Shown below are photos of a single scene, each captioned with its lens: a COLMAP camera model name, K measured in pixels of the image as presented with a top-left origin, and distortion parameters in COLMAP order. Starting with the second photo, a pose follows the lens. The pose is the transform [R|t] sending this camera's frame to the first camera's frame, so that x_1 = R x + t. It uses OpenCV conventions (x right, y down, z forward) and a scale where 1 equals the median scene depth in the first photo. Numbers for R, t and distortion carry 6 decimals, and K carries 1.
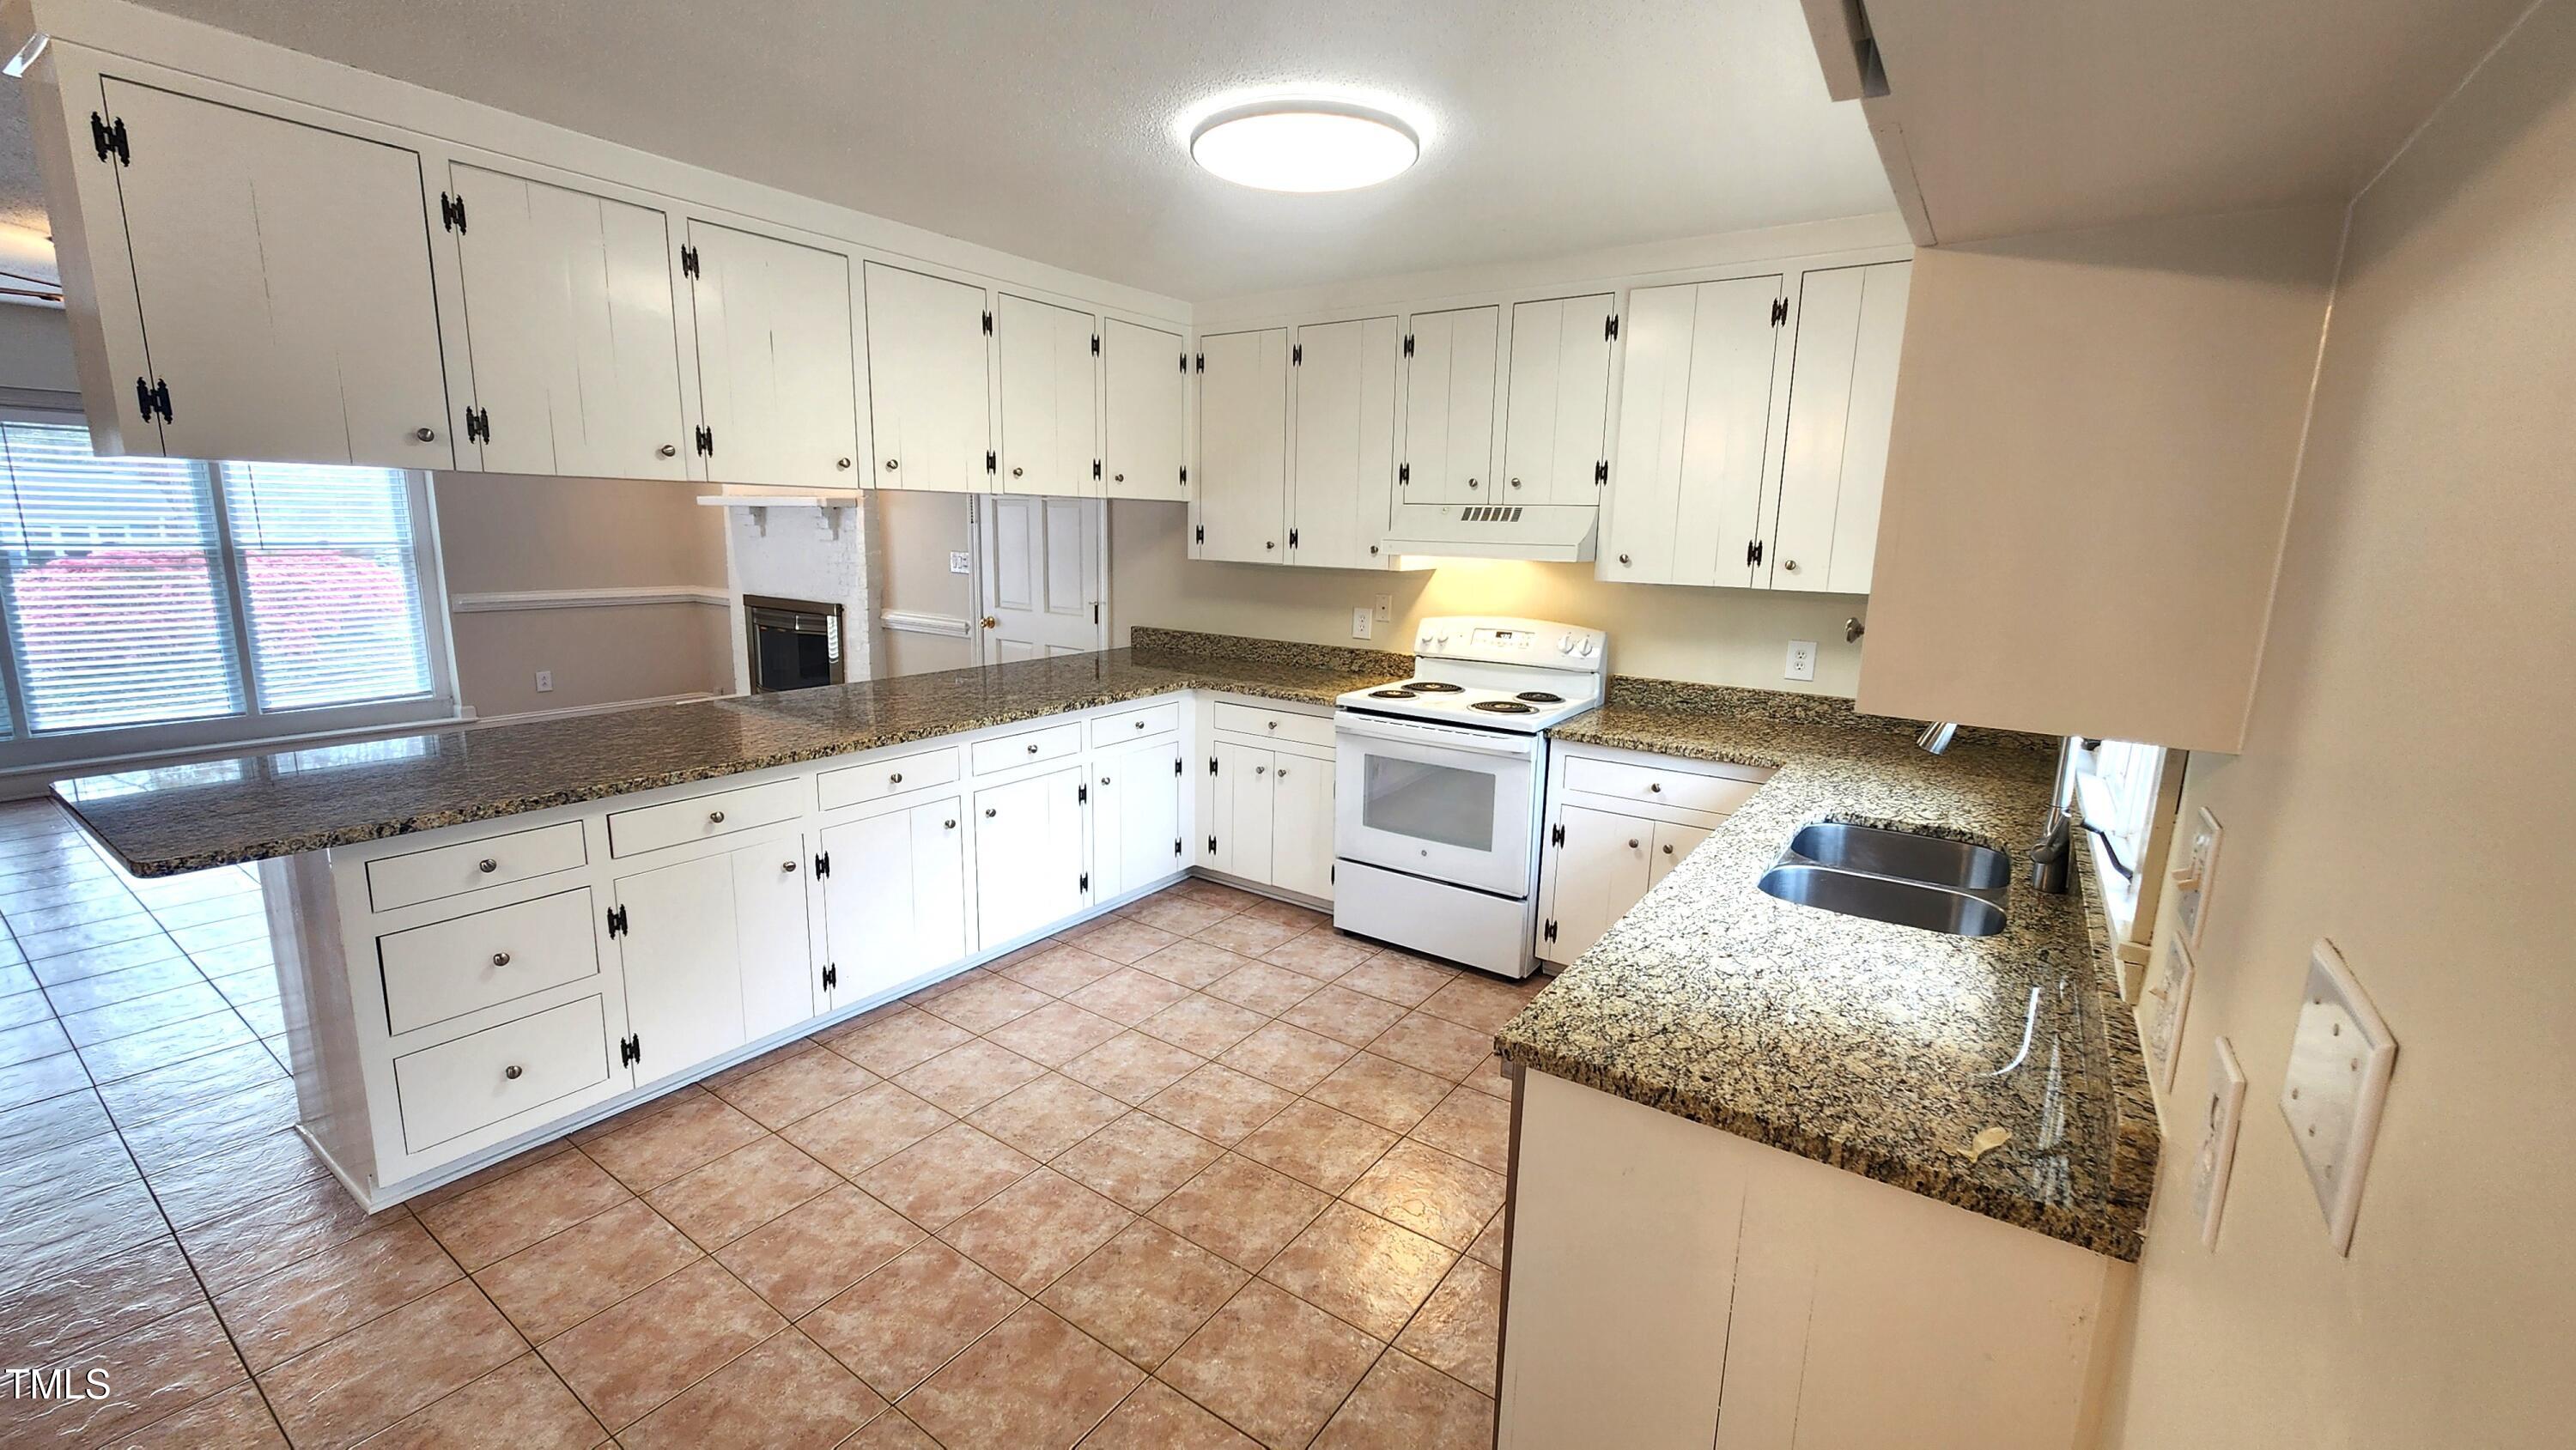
lens RADIAL K [[1045.0, 0, 1282.9], [0, 1045.0, 719.0], [0, 0, 1]] dist [-0.004804, 0.000212]
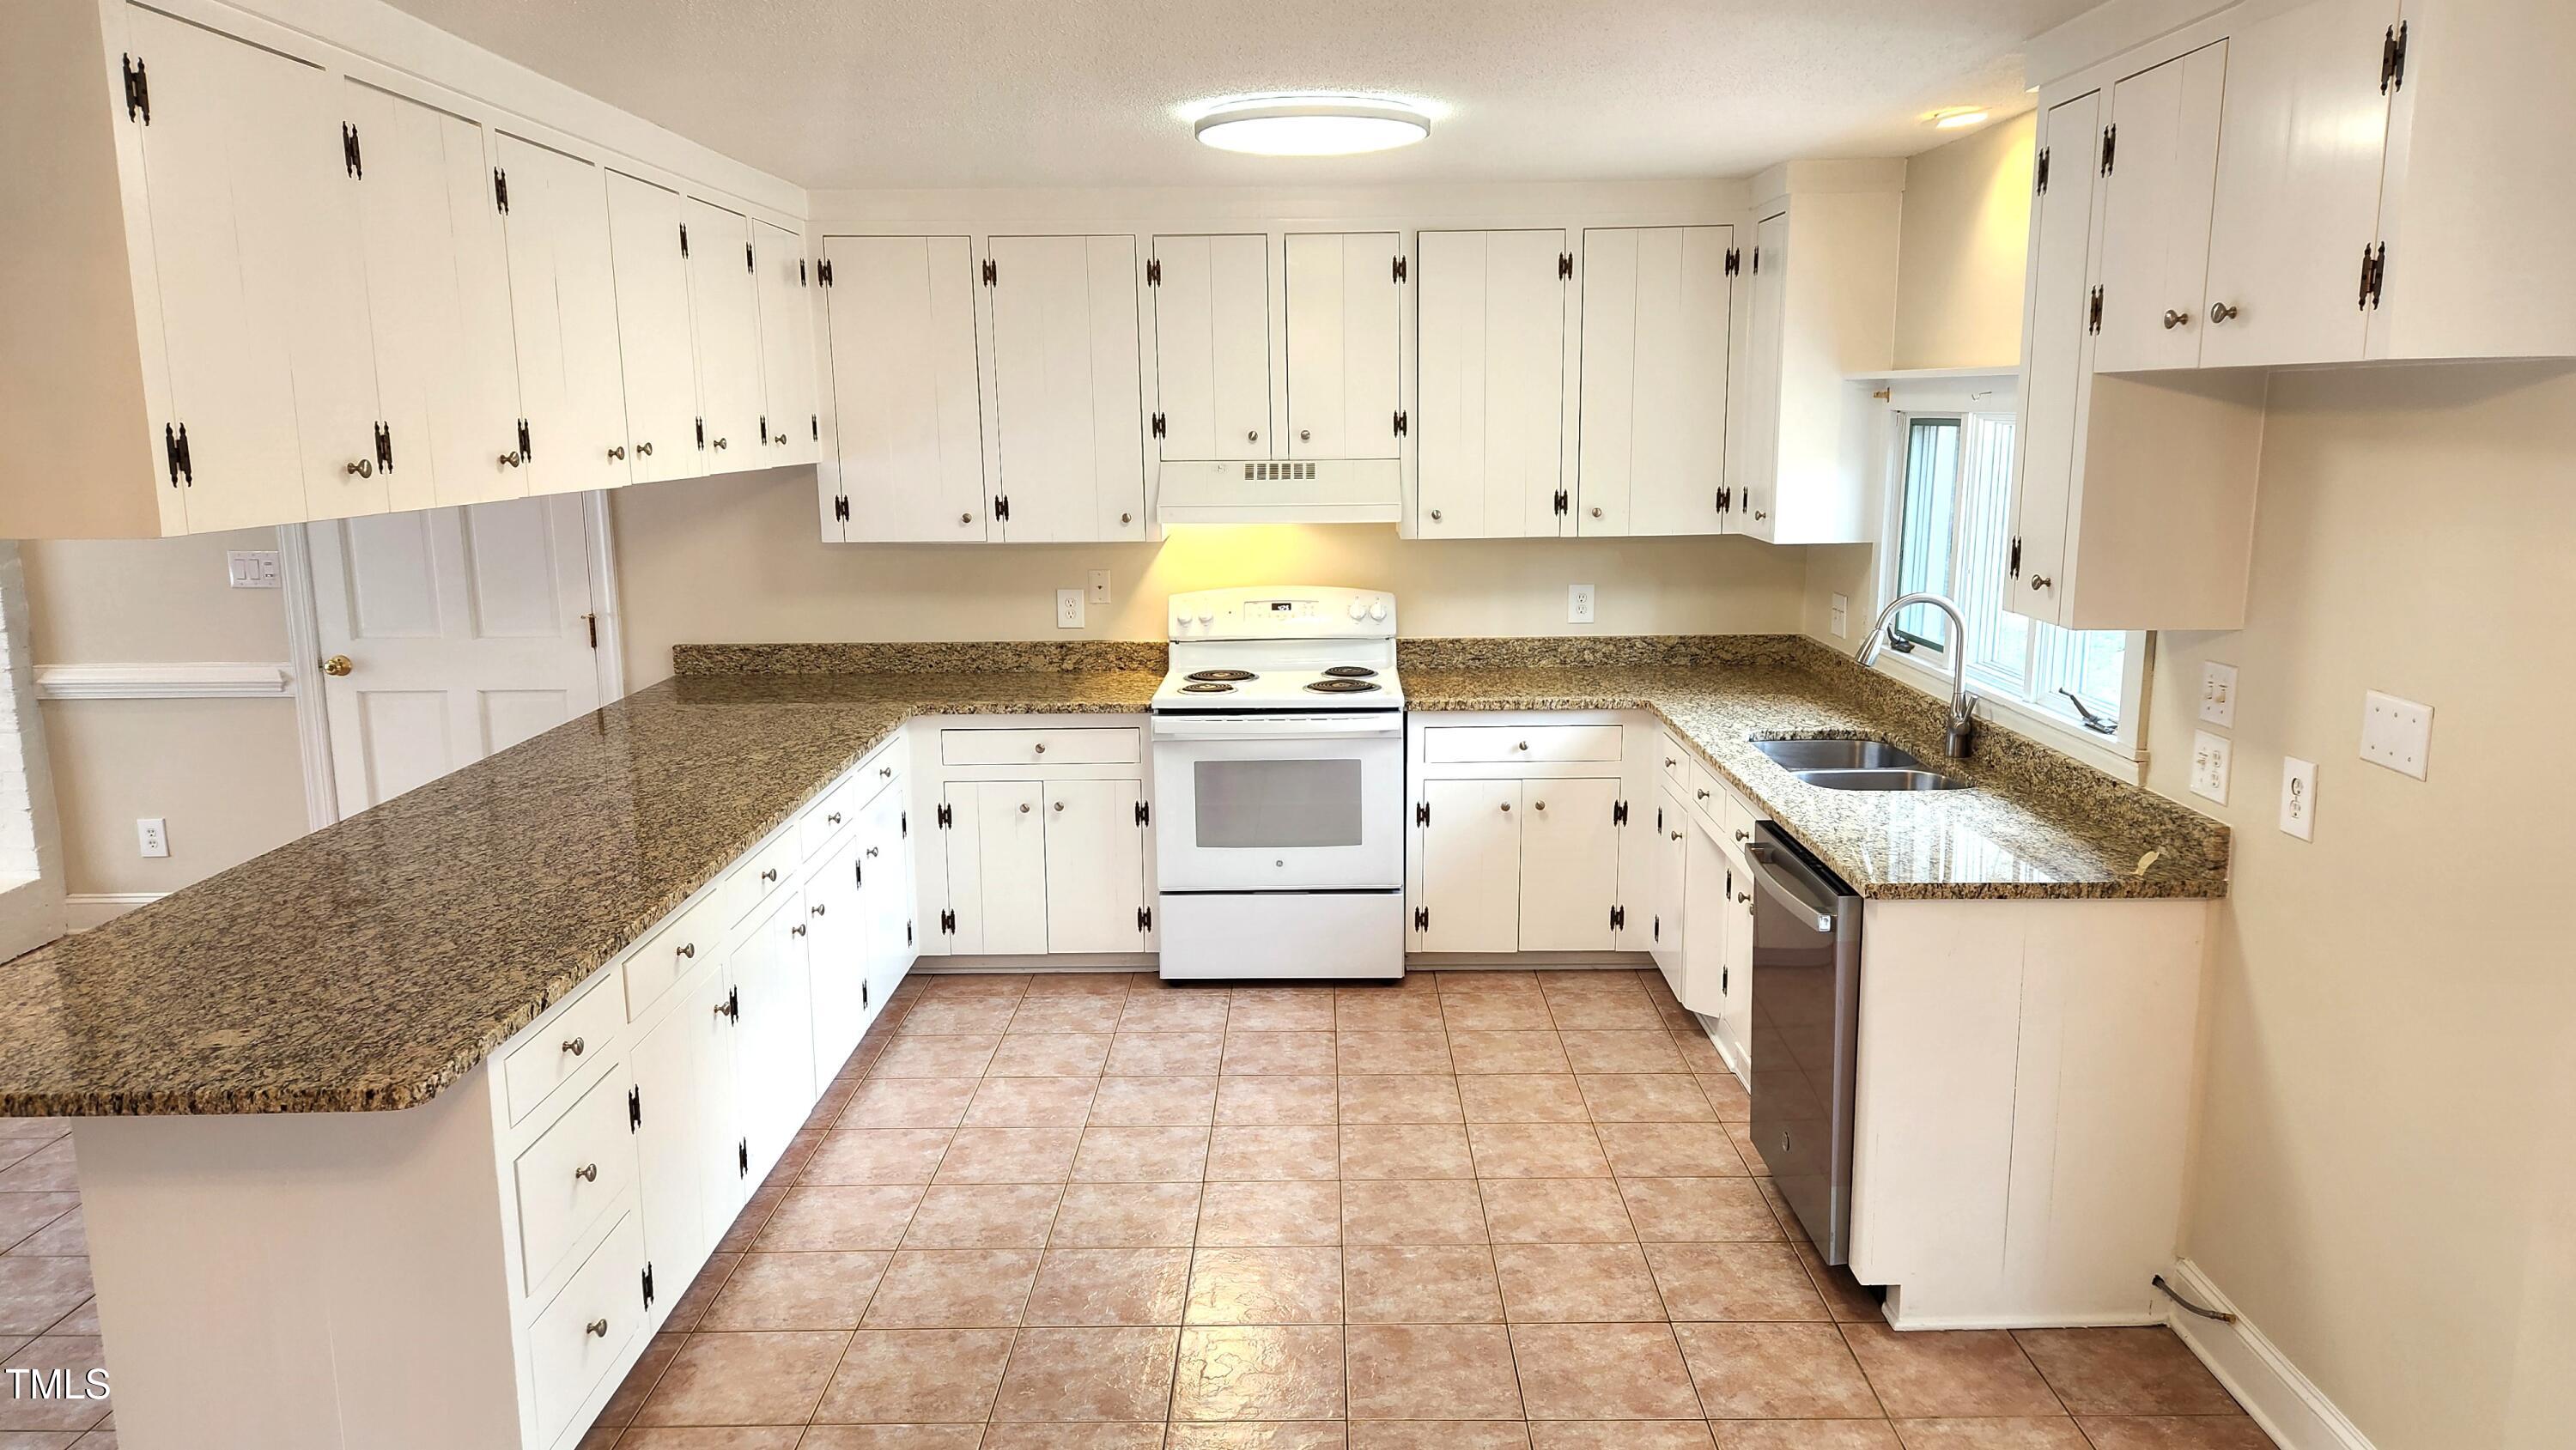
lens RADIAL K [[1720.5, 0, 1291.9], [0, 1720.5, 718.8], [0, 0, 1]] dist [0.053661, -0.003186]
pose [[0.819639, -0.131661, 0.557546, -0.624891], [0.133982, 0.990297, 0.036887, -0.042120], [-0.556993, 0.044467, 0.829326, -0.195996]]
